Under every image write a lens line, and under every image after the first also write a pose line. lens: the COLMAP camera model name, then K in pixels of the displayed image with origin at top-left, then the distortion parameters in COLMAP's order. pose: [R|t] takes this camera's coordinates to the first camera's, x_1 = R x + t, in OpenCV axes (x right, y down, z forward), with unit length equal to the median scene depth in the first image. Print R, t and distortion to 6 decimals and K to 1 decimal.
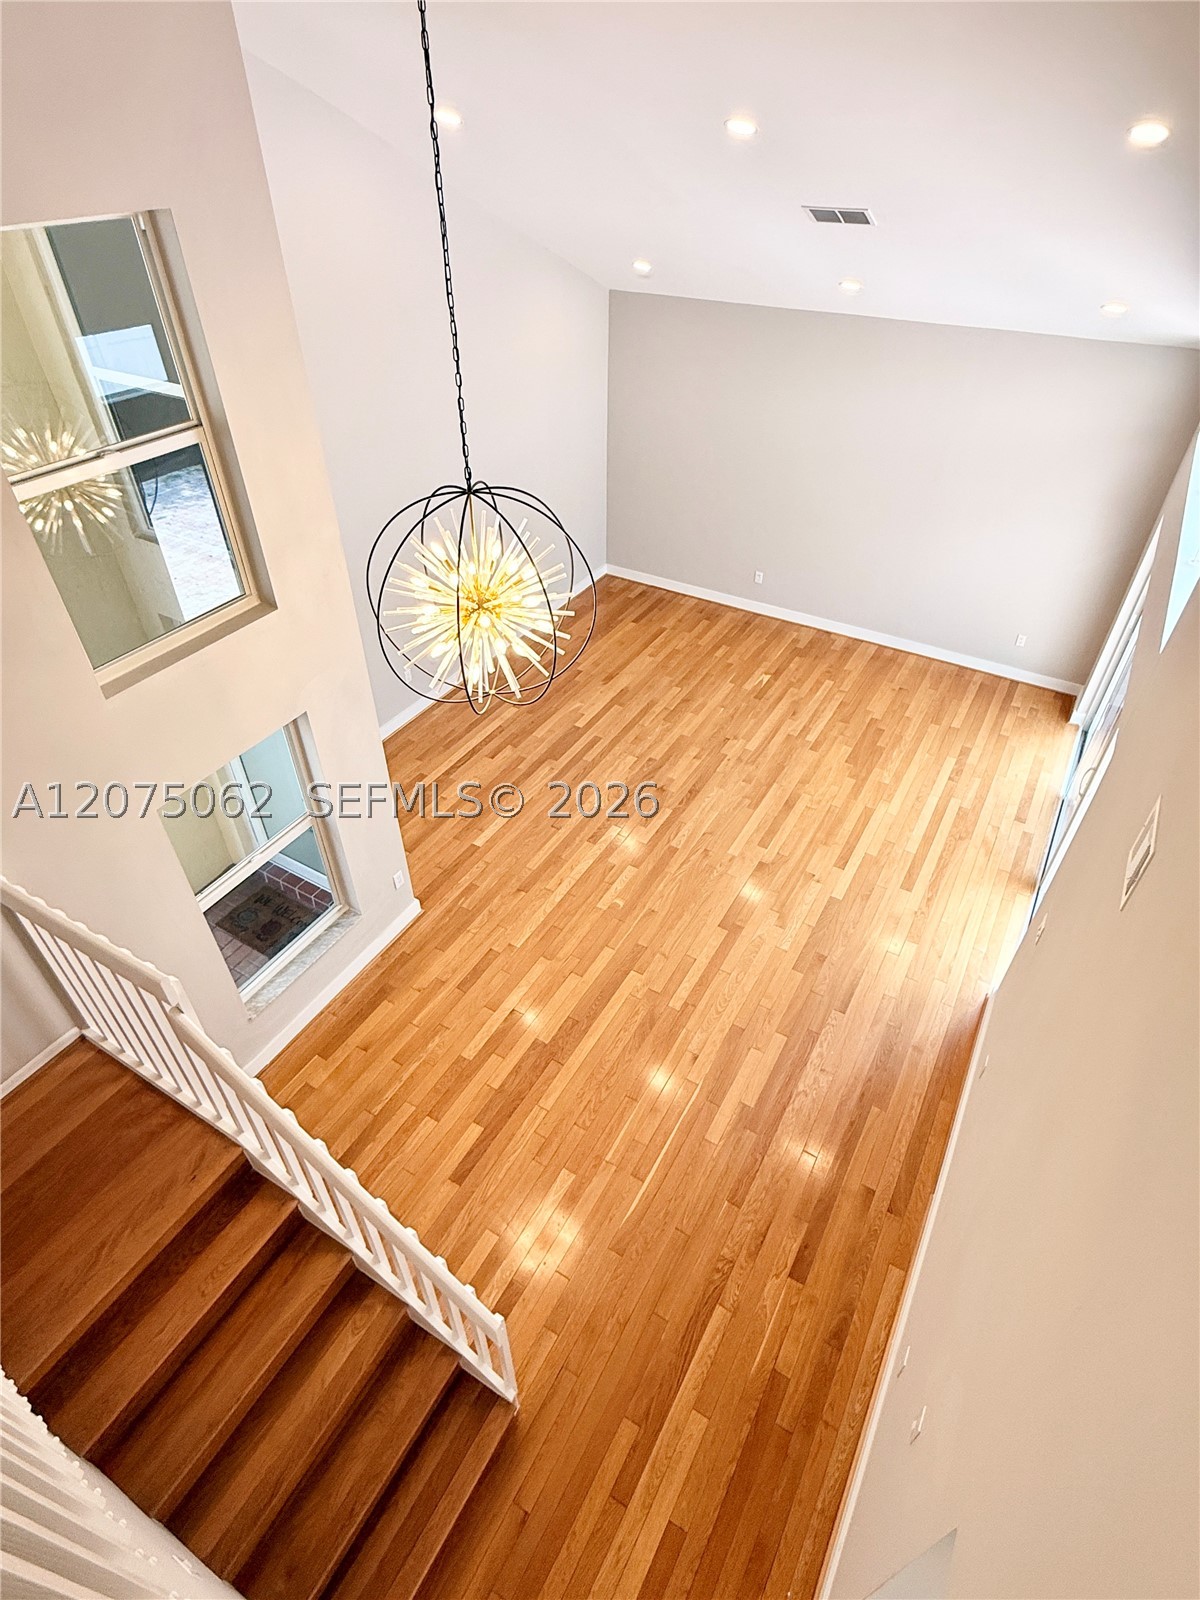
lens RADIAL K [[846.9, 0, 600.8], [0, 846.9, 799.4], [0, 0, 1]] dist [0.005468, 0.000343]
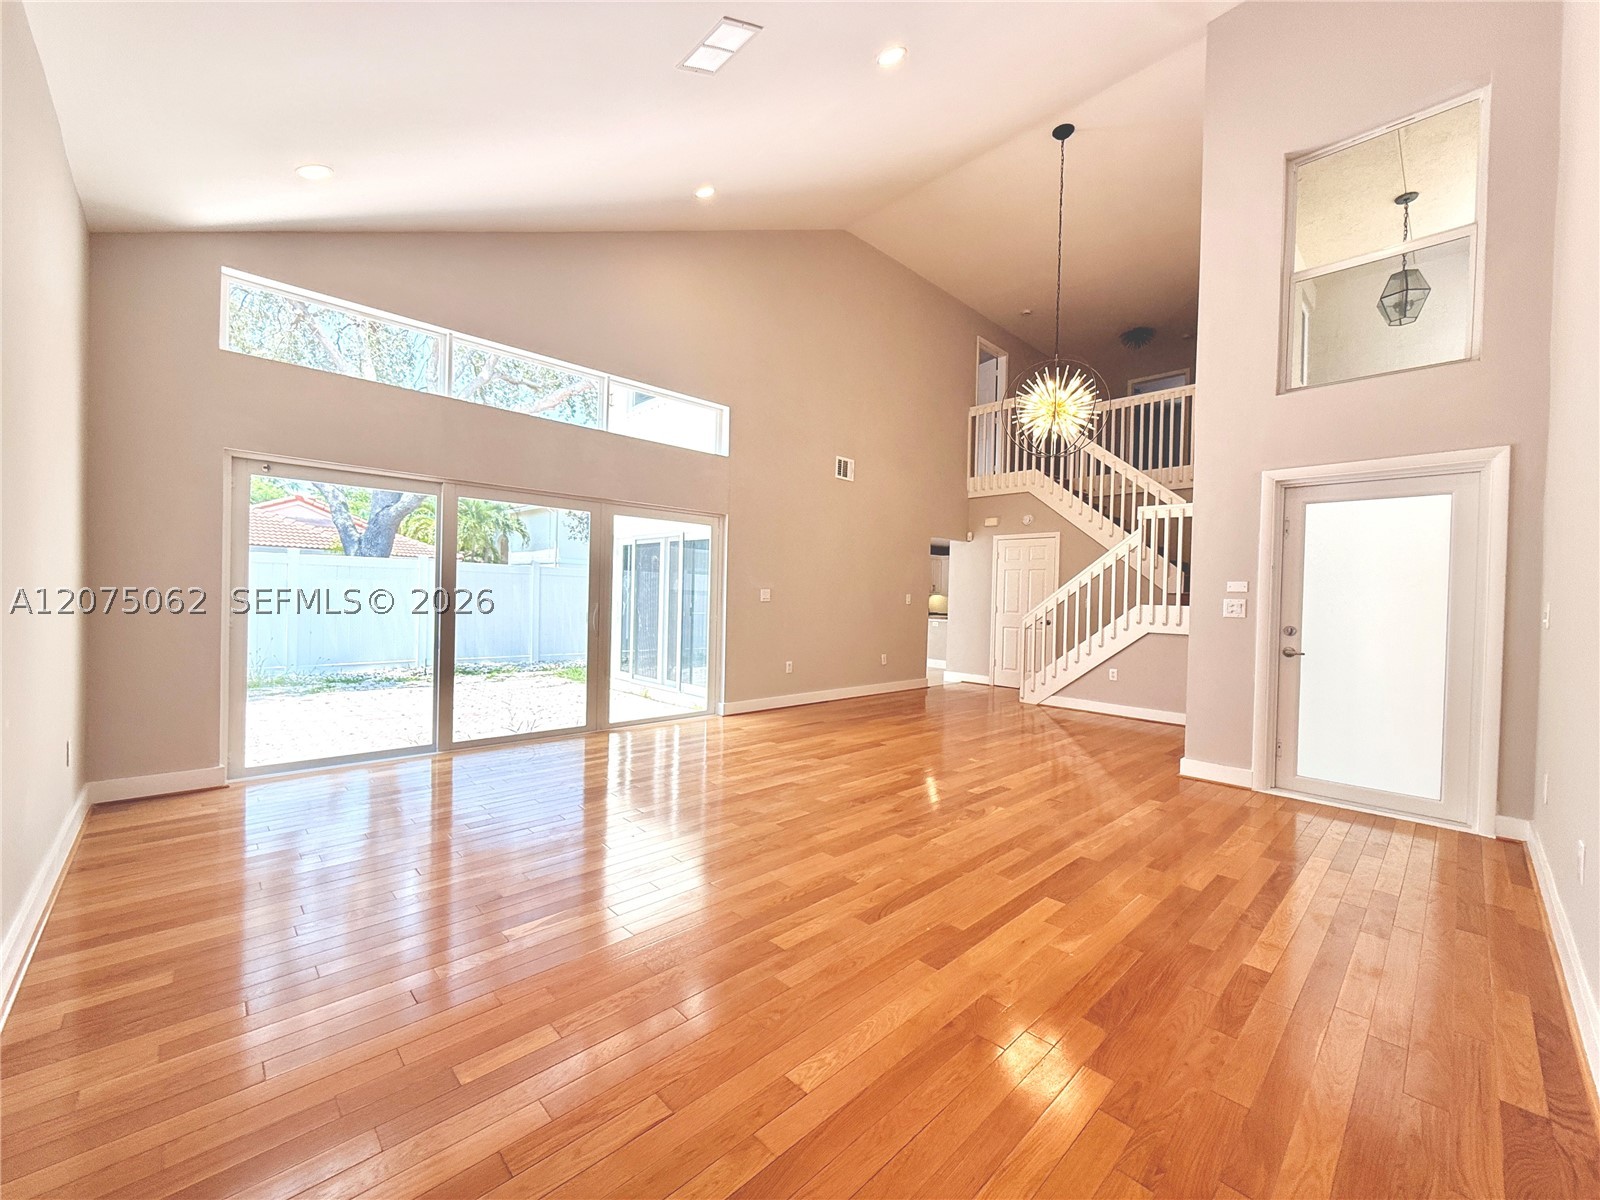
lens RADIAL K [[634.3, 0, 801.7], [0, 634.3, 604.4], [0, 0, 1]] dist [-0.000645, 0.000215]
pose [[-0.962359, -0.031953, 0.269897, 0.016068], [0.151290, 0.761995, 0.629663, -0.450430], [-0.225780, 0.646794, -0.728478, 1.223056]]
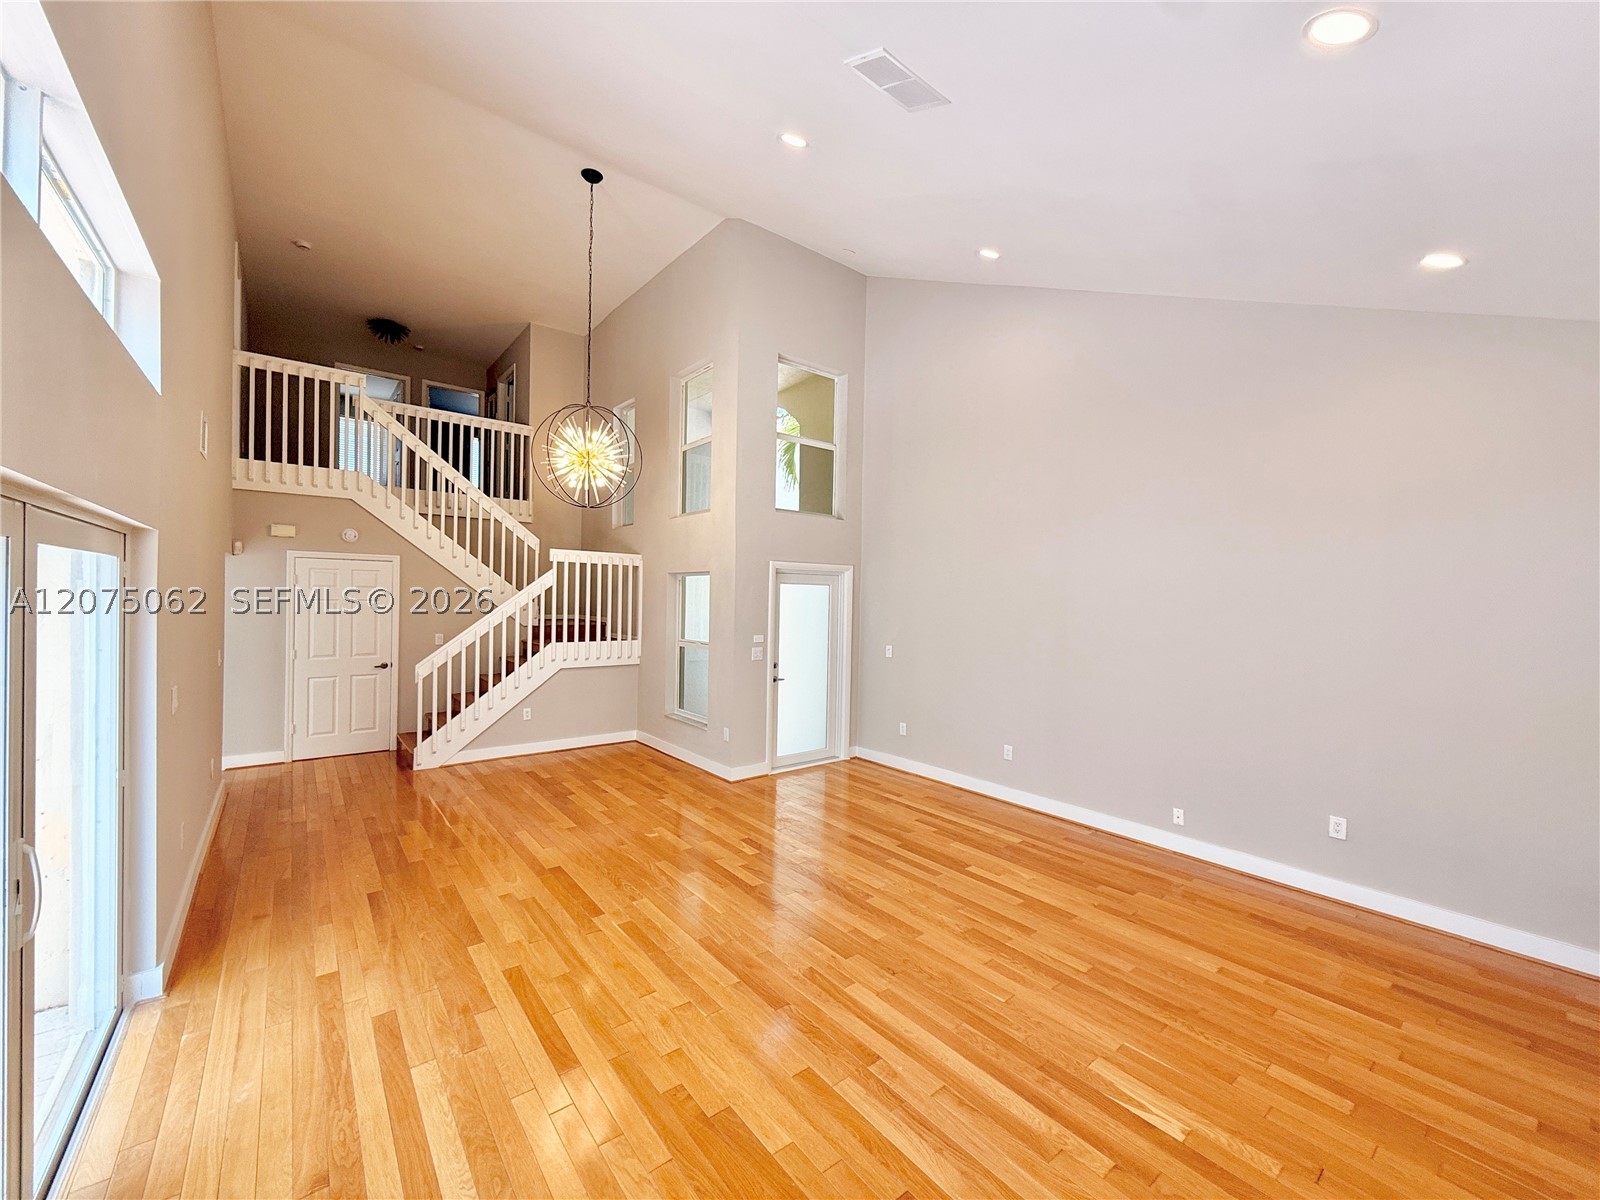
lens RADIAL K [[634.3, 0, 807.3], [0, 634.3, 602.1], [0, 0, 1]] dist [-0.000645, 0.000215]
pose [[-0.349813, -0.003853, -0.936812, 0.545347], [-0.616154, 0.754213, 0.226975, -0.305063], [0.705681, 0.656619, -0.266208, 0.940183]]
